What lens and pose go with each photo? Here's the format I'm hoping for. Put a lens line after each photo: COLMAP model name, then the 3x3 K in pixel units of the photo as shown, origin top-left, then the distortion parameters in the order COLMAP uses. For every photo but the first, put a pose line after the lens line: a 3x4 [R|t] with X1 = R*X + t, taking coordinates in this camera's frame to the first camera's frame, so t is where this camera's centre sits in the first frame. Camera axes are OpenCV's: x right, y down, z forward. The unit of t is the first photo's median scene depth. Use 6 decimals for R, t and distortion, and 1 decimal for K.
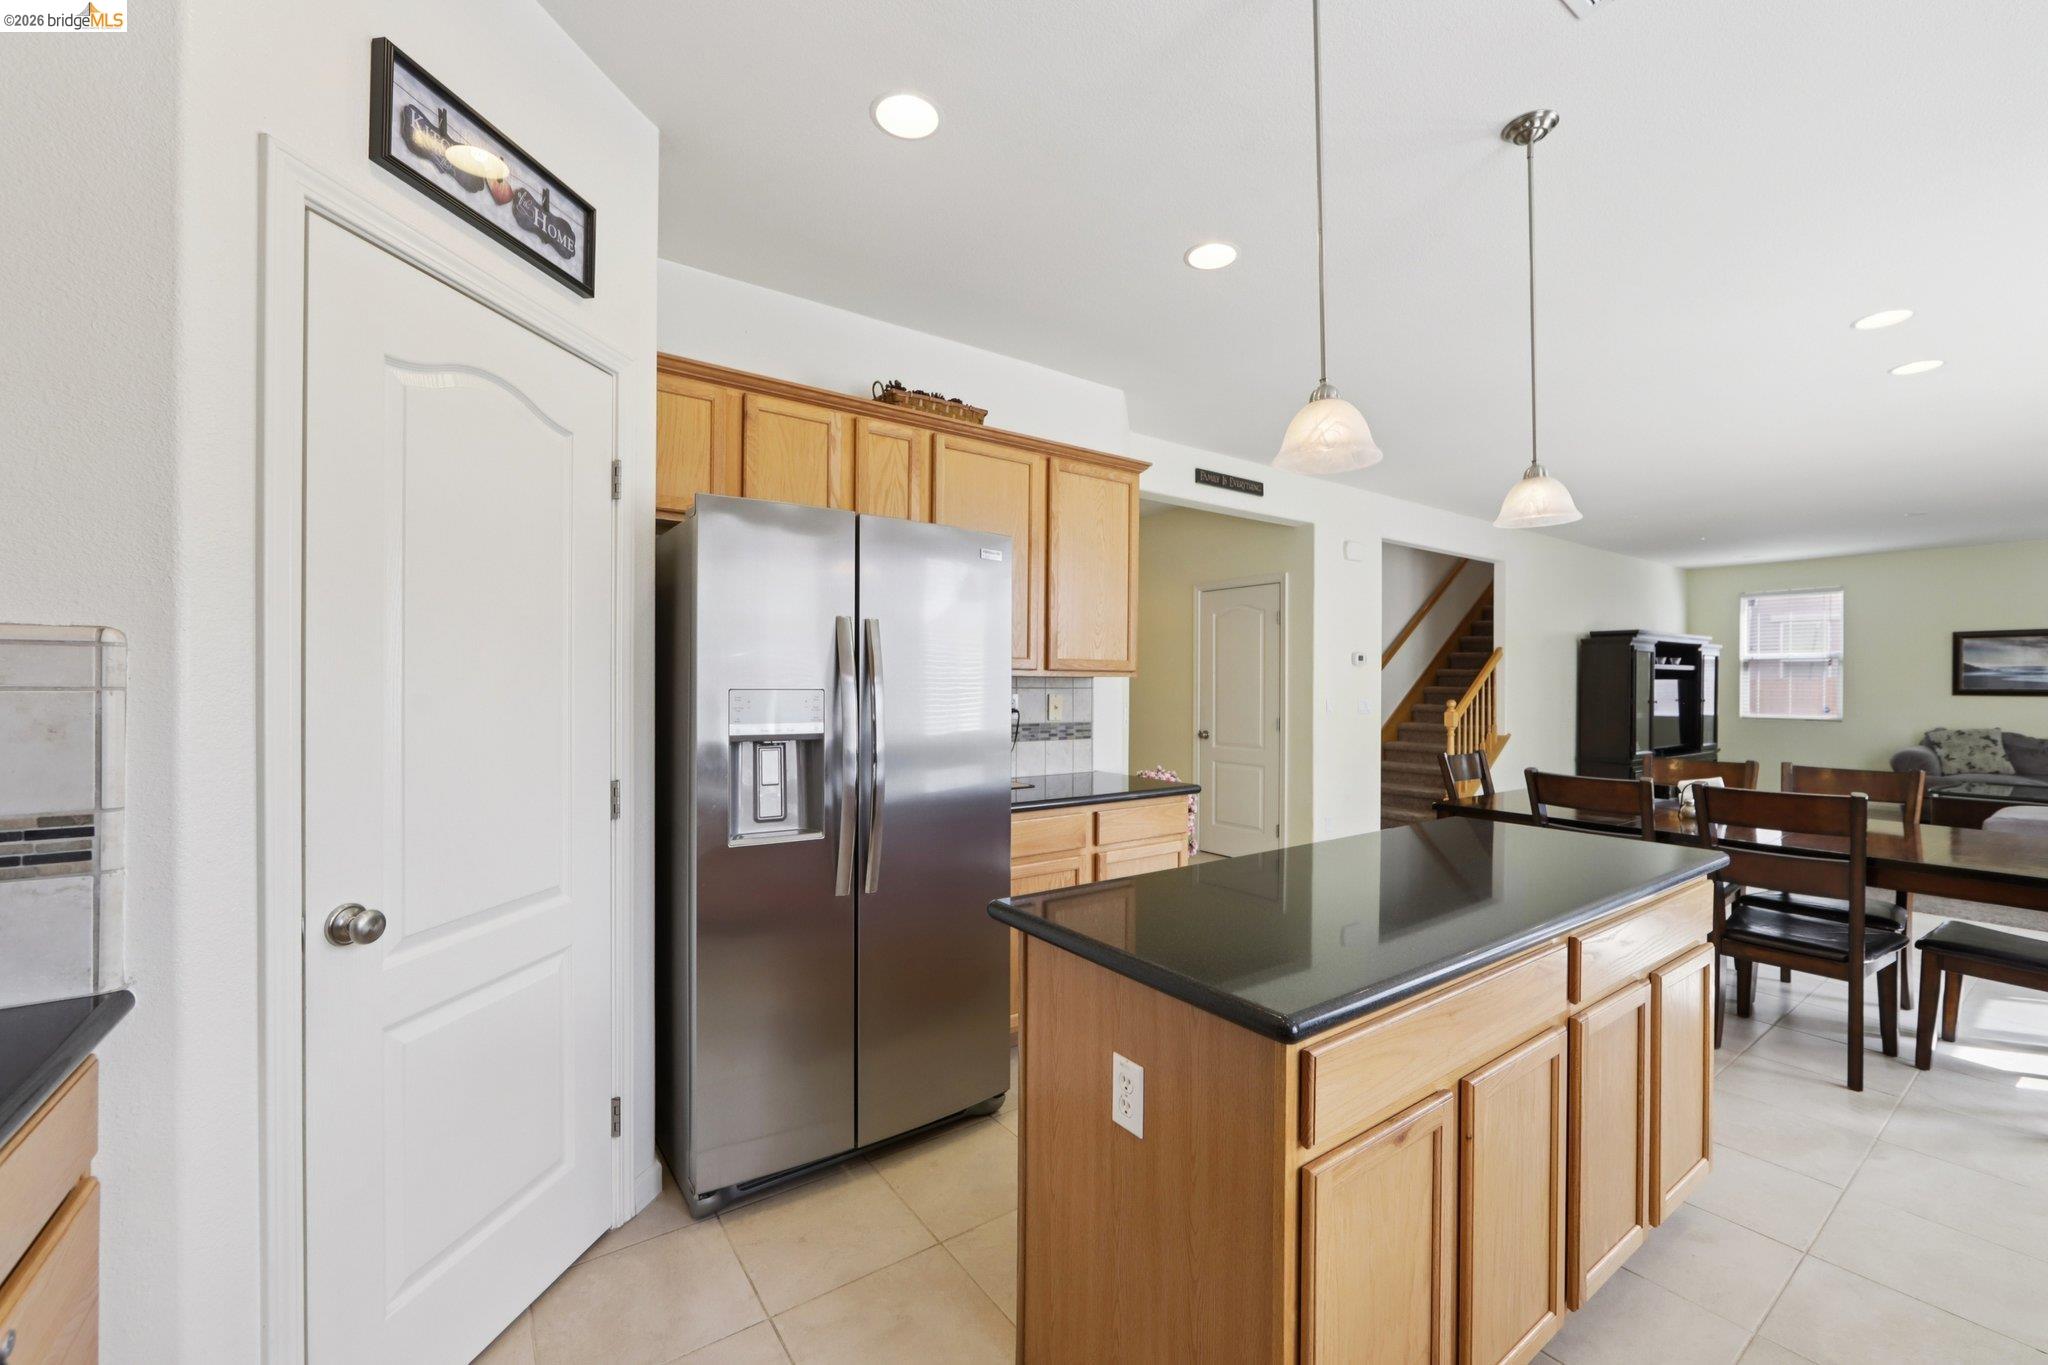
lens RADIAL K [[823.2, 0, 1026.0], [0, 823.2, 680.5], [0, 0, 1]] dist [-0.009872, 0.002006]
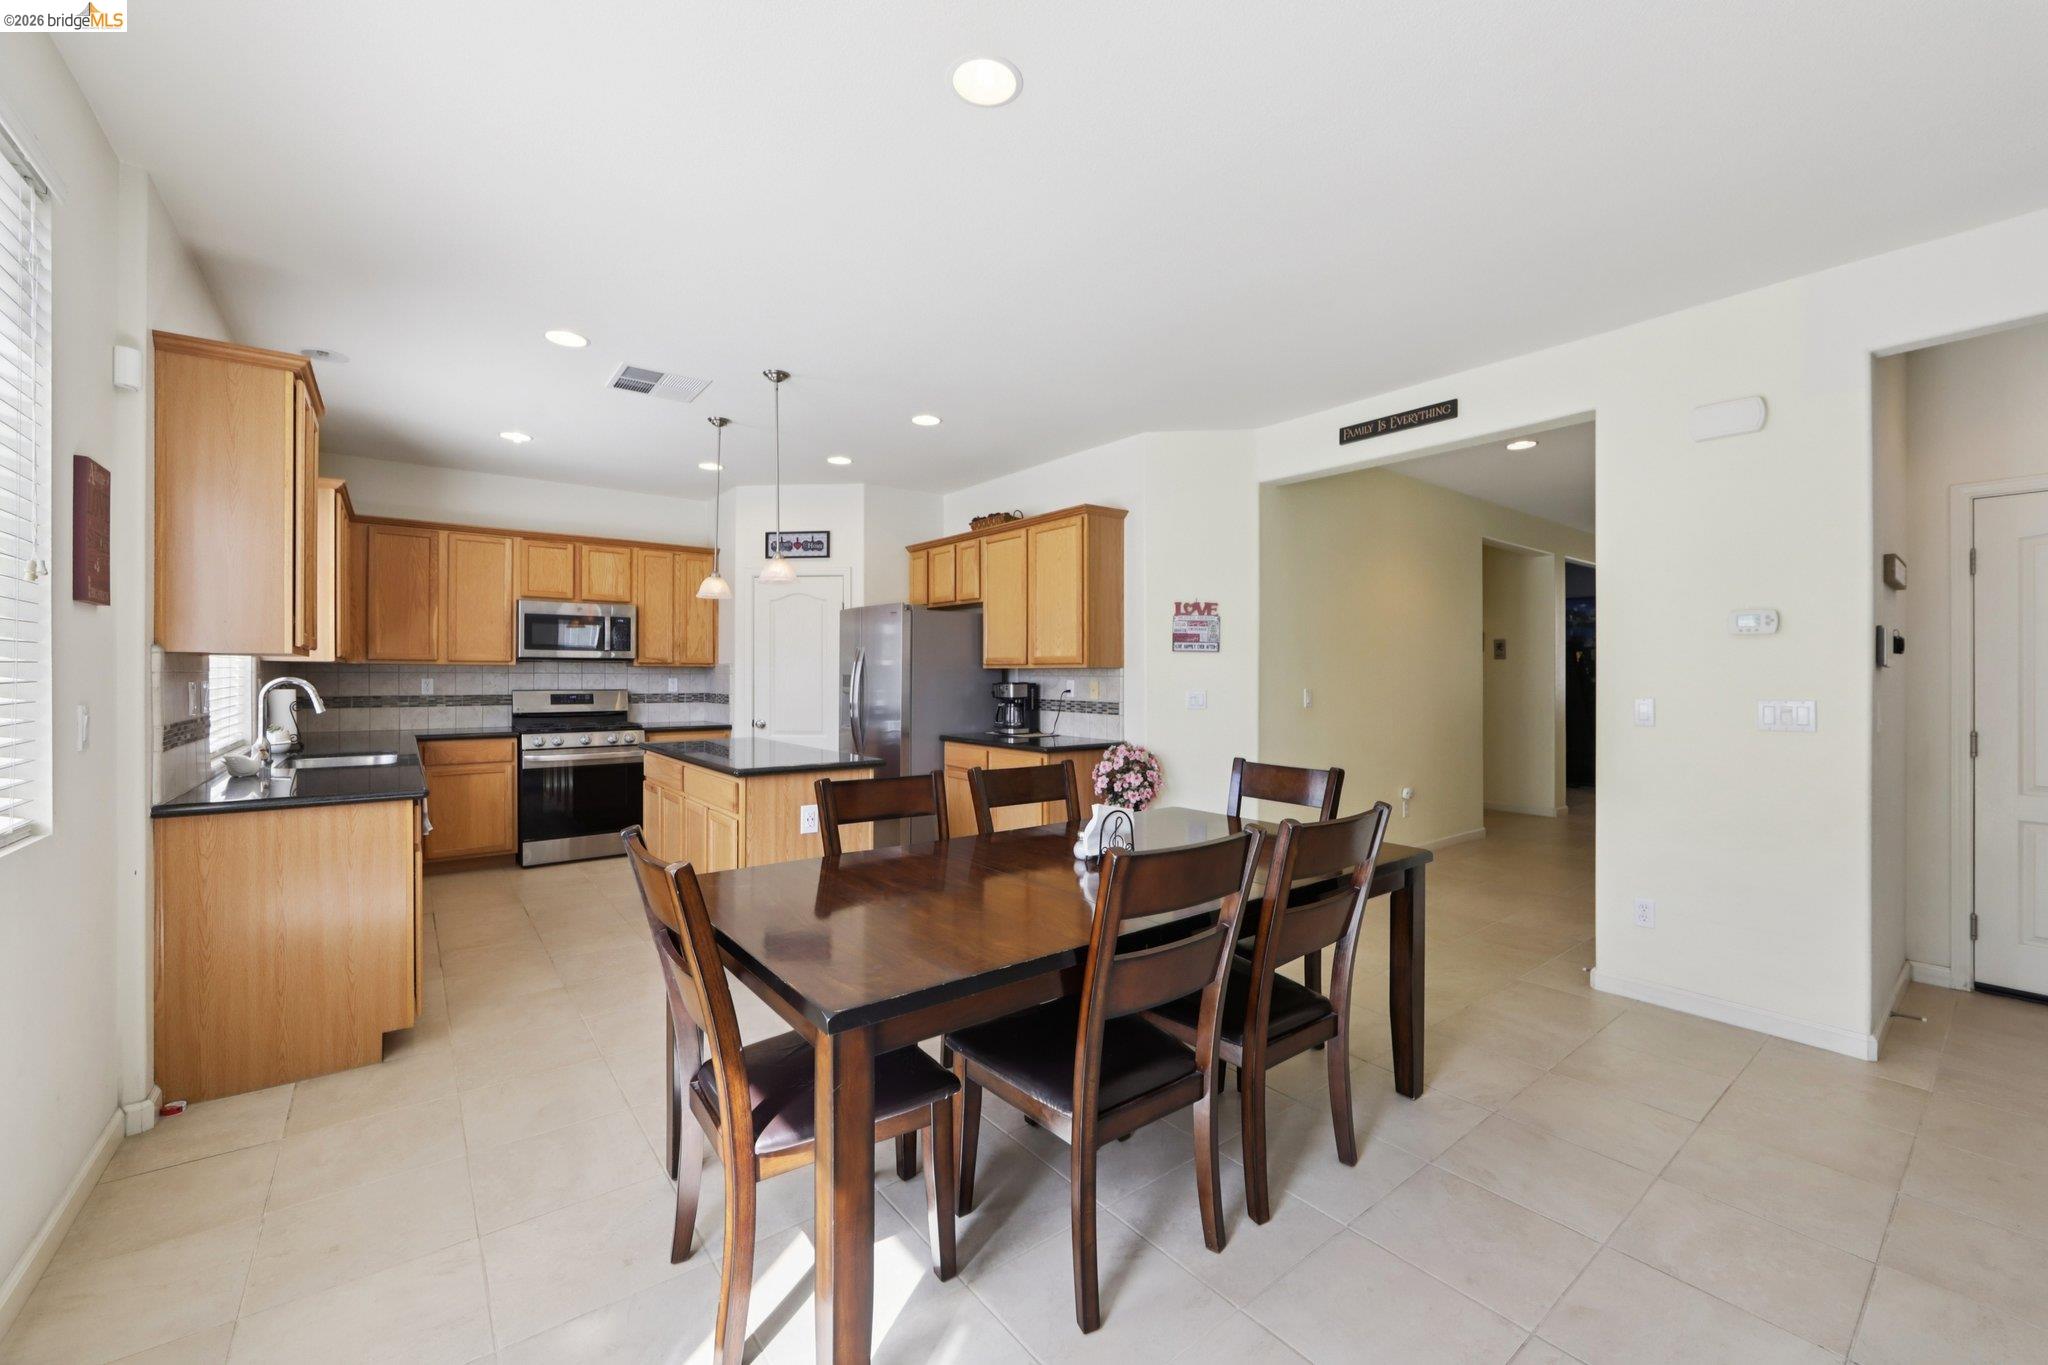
lens RADIAL K [[823.2, 0, 1037.6], [0, 823.2, 674.2], [0, 0, 1]] dist [-0.009872, 0.002006]
pose [[0.035556, -0.001858, -0.999366, 1.420096], [-0.001161, 0.999998, -0.001901, 0.008666], [0.999367, 0.001228, 0.035554, 0.855229]]
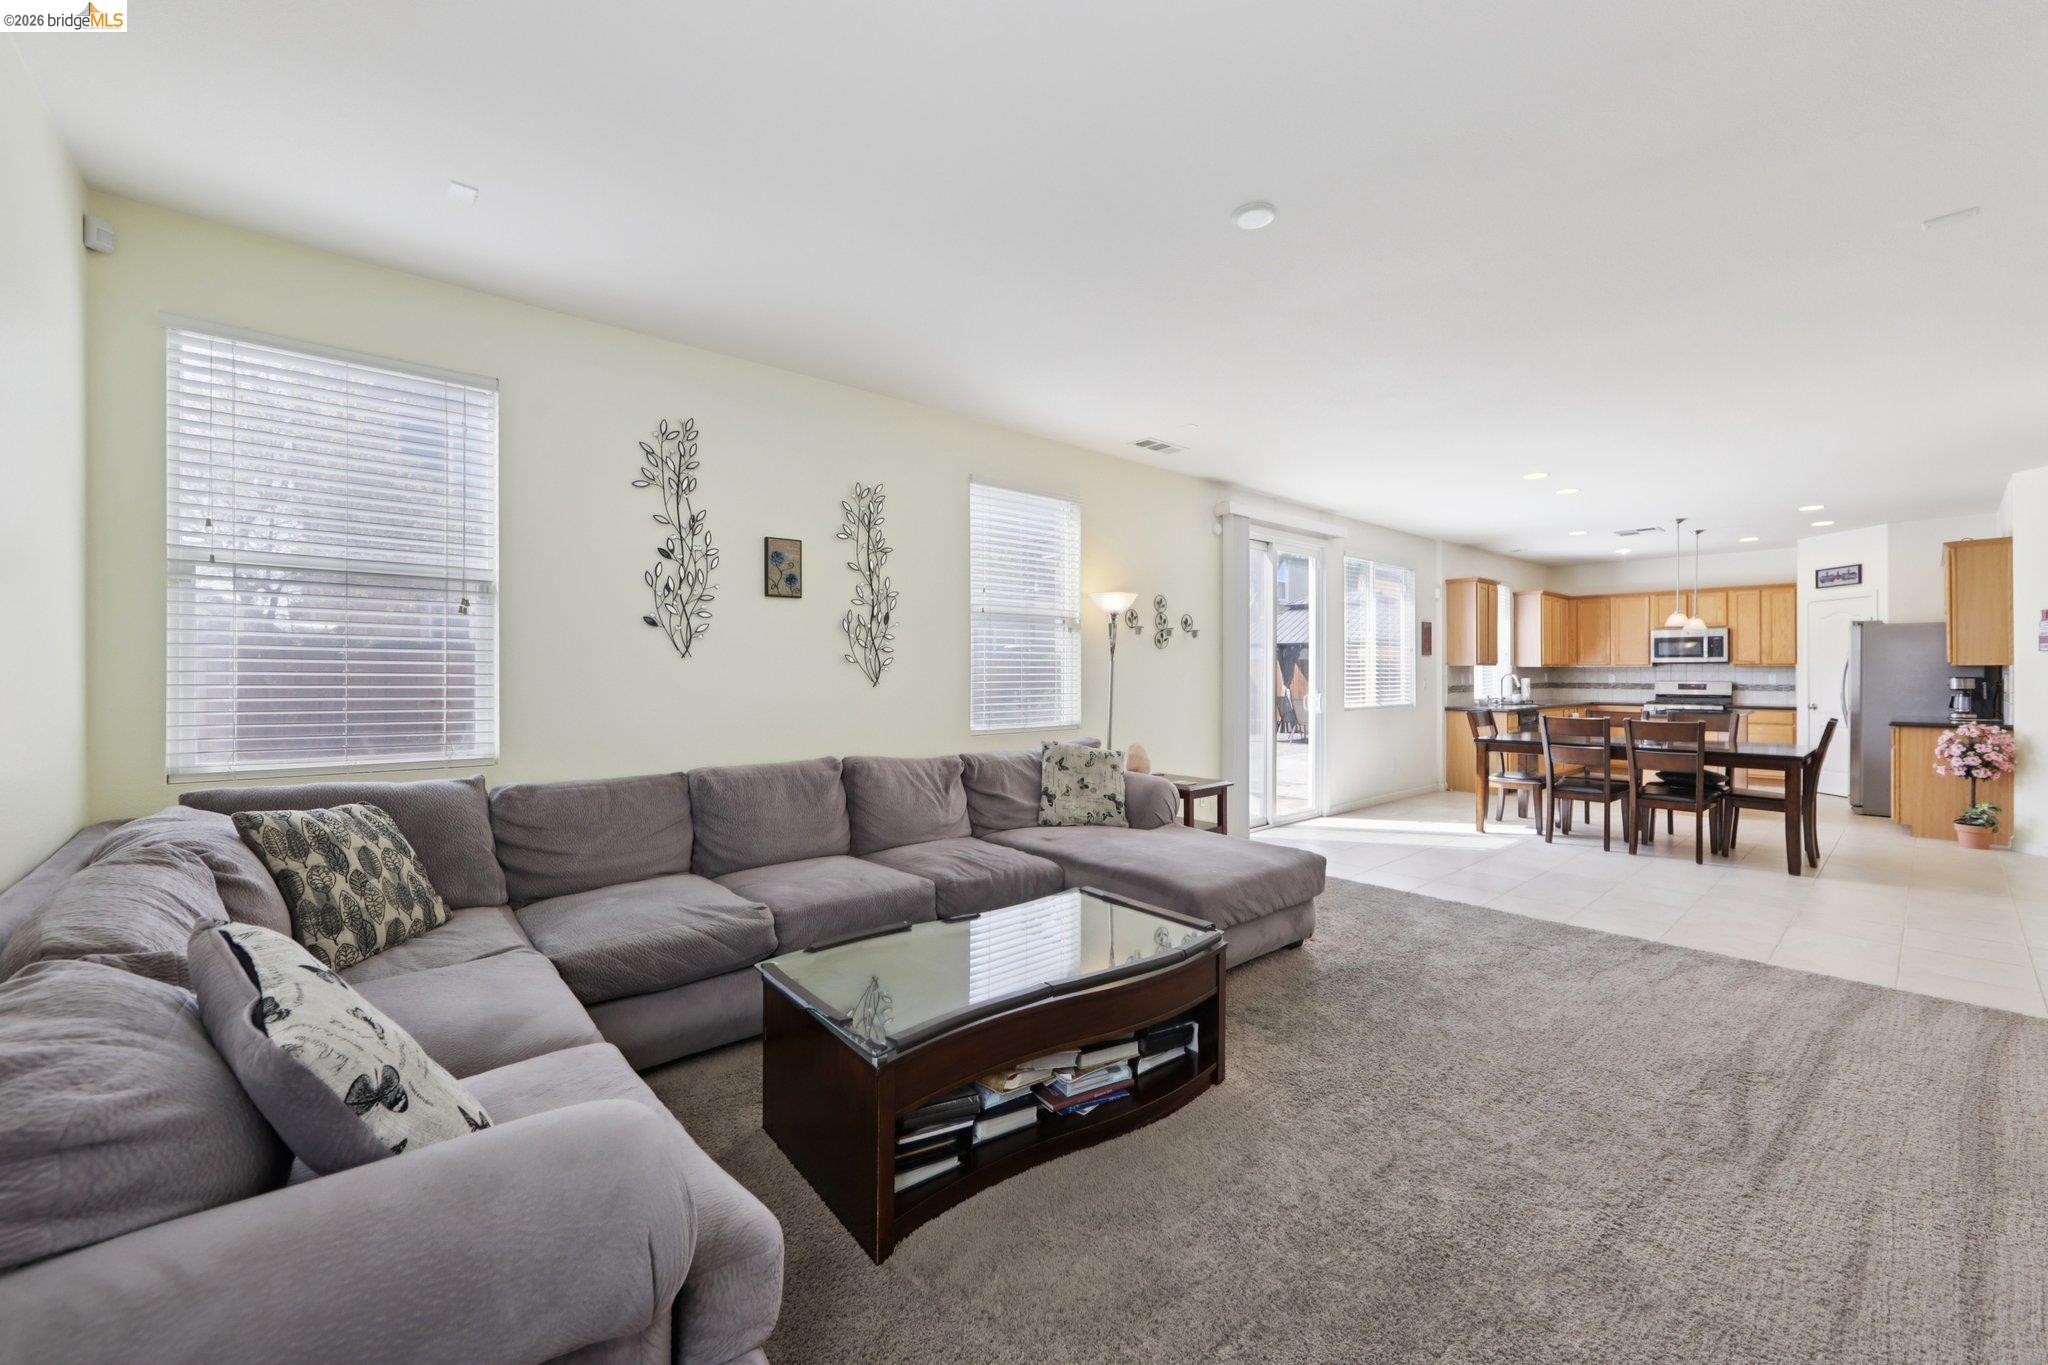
lens RADIAL K [[823.2, 0, 1033.6], [0, 823.2, 675.5], [0, 0, 1]] dist [-0.009872, 0.002006]
pose [[-0.993977, -0.001609, -0.109578, 2.241984], [-0.001668, 0.999999, 0.000450, 0.021650], [0.109577, 0.000630, -0.993978, 2.495763]]
